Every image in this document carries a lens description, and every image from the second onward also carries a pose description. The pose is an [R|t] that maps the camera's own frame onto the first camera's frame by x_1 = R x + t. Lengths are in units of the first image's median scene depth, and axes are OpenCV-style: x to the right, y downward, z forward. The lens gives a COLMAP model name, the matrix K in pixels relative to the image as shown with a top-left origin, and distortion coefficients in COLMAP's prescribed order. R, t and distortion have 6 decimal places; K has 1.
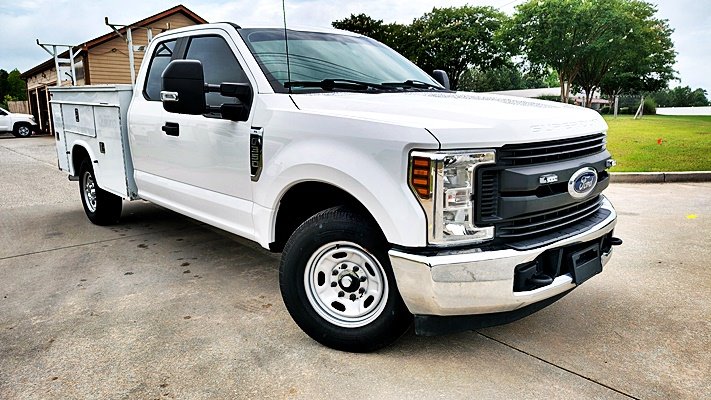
lens RADIAL K [[490.3, 0, 353.3], [0, 490.3, 202.0], [0, 0, 1]] dist [0.035431, -0.048356]
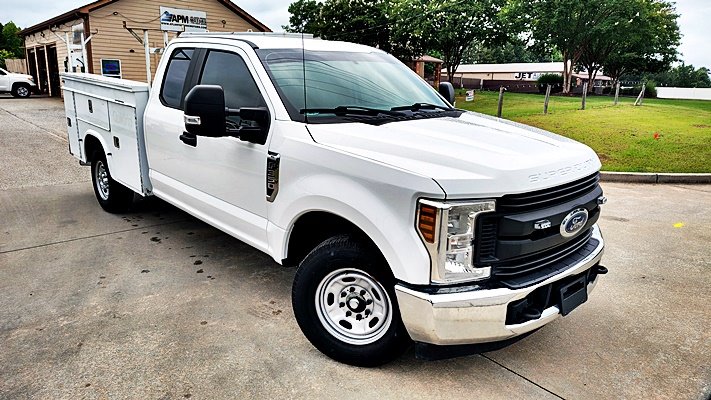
lens RADIAL K [[488.2, 0, 355.5], [0, 488.2, 200.0], [0, 0, 1]] dist [0.041552, -0.055410]
pose [[0.999309, 0.035512, 0.011012, -0.025753], [-0.036121, 0.997478, 0.061094, -0.112817], [-0.008815, -0.061450, 0.998071, -0.061975]]
